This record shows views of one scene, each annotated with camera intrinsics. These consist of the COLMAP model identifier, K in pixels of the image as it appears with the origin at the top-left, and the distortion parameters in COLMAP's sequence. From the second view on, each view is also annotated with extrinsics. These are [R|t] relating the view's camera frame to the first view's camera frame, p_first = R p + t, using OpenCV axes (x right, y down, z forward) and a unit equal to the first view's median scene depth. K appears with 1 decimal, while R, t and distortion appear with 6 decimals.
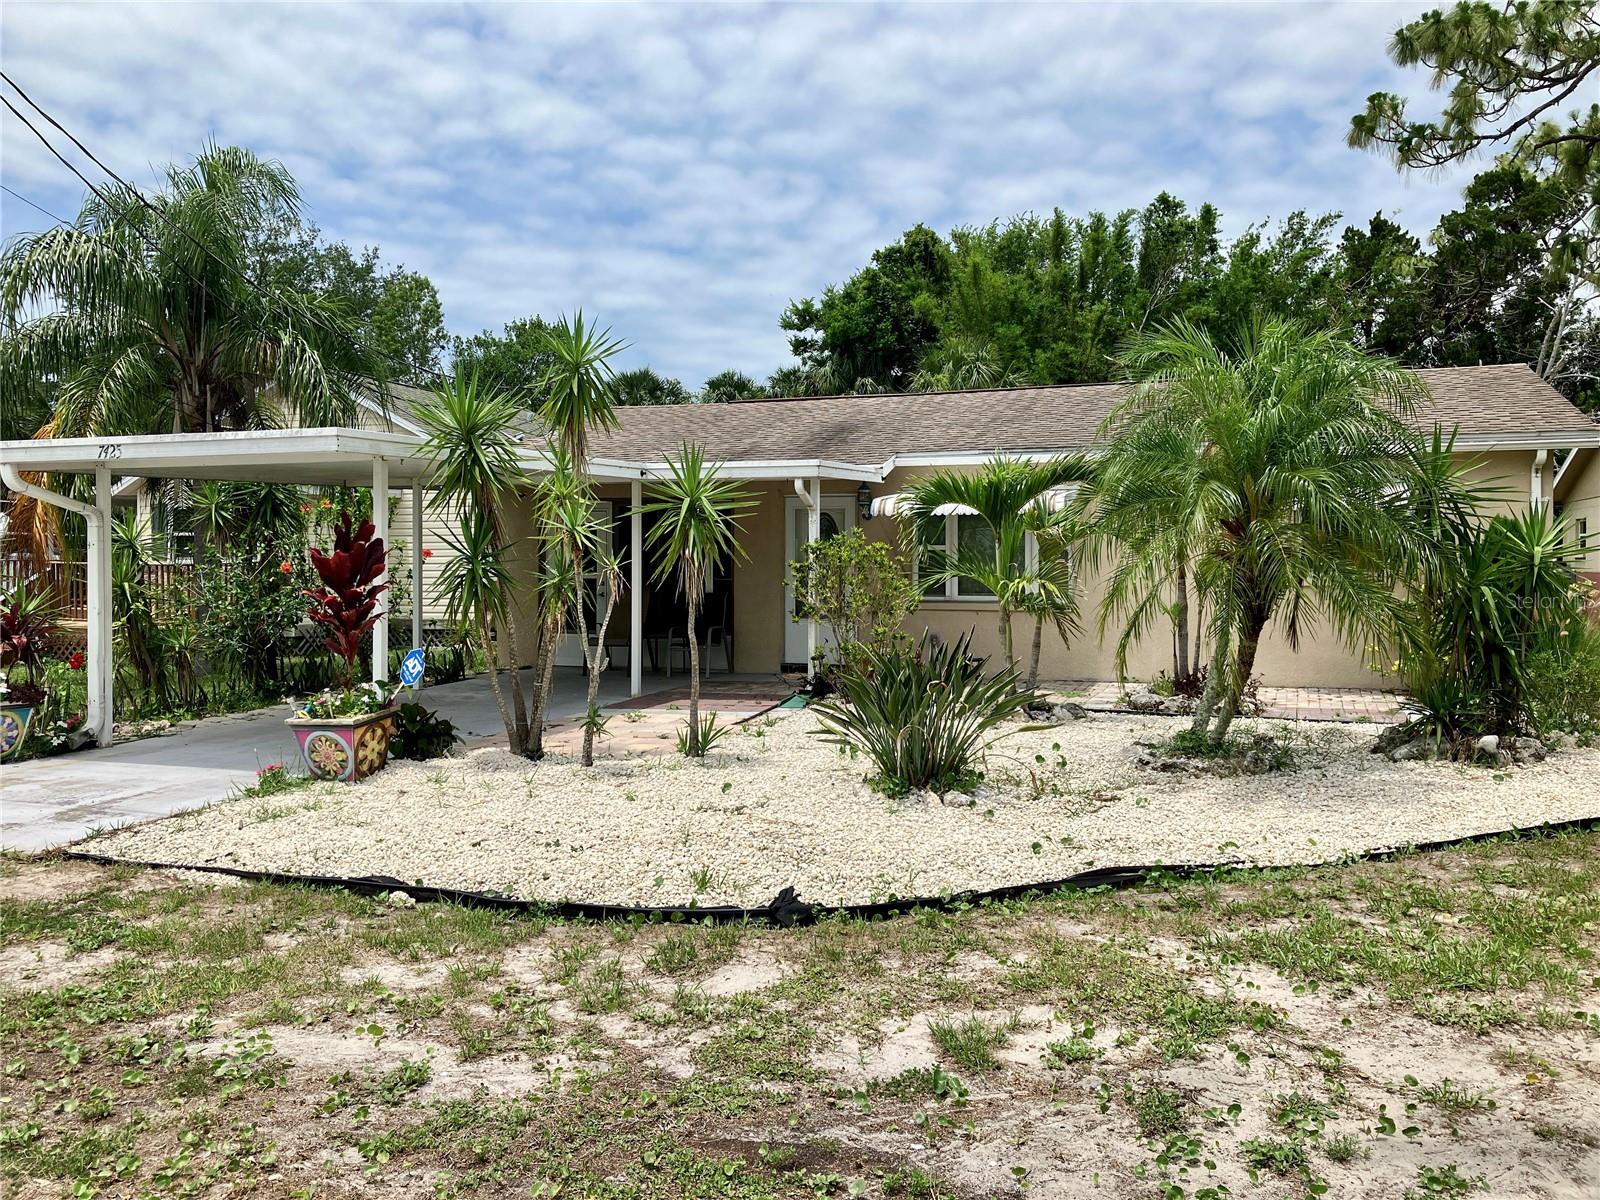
lens RADIAL K [[1326.8, 0, 812.6], [0, 1326.8, 587.4], [0, 0, 1]] dist [0.035515, -0.015559]
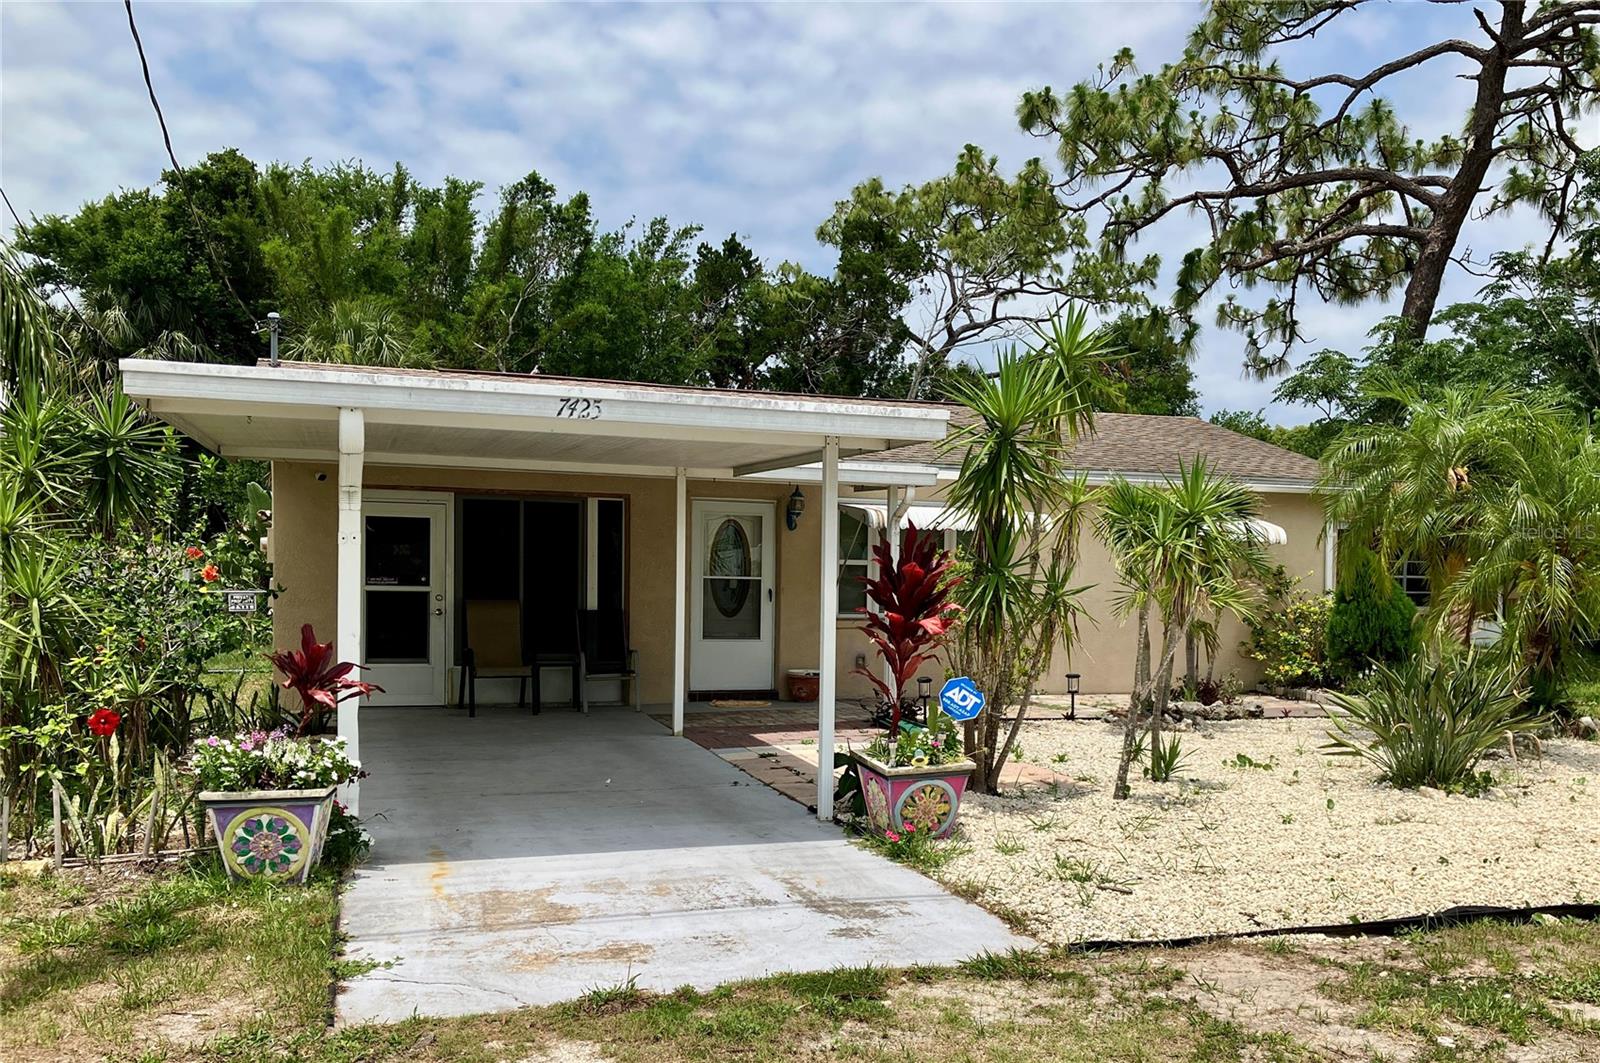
lens RADIAL K [[1437.4, 0, 901.5], [0, 1437.4, 657.0], [0, 0, 1]] dist [0.039912, -0.009777]
pose [[0.775644, -0.020694, 0.630831, -0.171823], [-0.003194, 0.999321, 0.036709, -0.000027], [-0.631162, -0.030488, 0.775051, 0.060804]]
